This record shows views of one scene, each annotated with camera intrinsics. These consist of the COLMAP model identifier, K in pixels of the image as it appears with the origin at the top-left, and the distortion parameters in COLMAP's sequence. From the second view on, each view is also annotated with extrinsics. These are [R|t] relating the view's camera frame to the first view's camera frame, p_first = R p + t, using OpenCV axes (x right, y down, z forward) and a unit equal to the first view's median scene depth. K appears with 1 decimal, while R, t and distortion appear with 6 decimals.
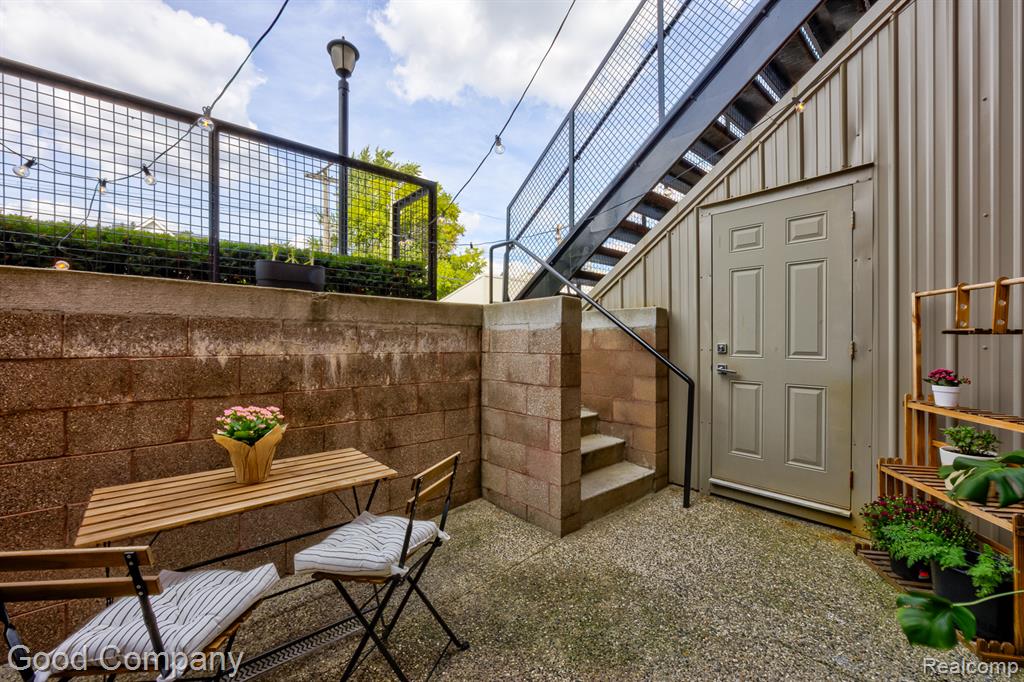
lens RADIAL K [[407.2, 0, 510.3], [0, 407.2, 344.0], [0, 0, 1]] dist [-0.001071, -0.000057]
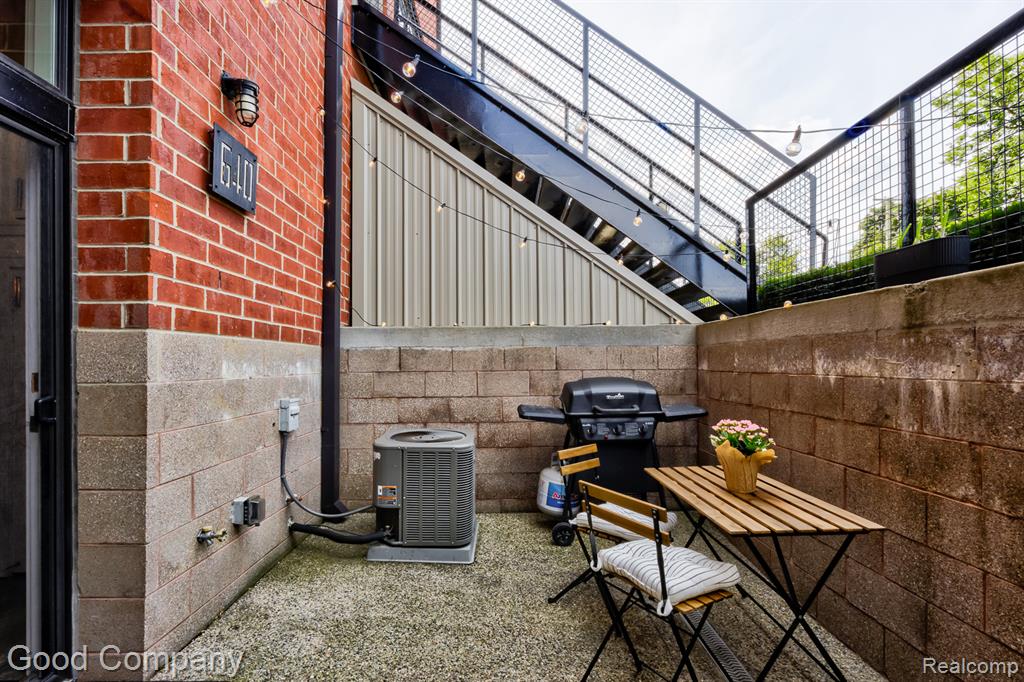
lens RADIAL K [[473.7, 0, 497.4], [0, 473.7, 360.5], [0, 0, 1]] dist [0.002328, 0.000313]
pose [[-0.652455, -0.000606, -0.757828, 0.546176], [0.004810, 0.999976, -0.004941, -0.002971], [0.757813, -0.006868, -0.652436, 0.999377]]
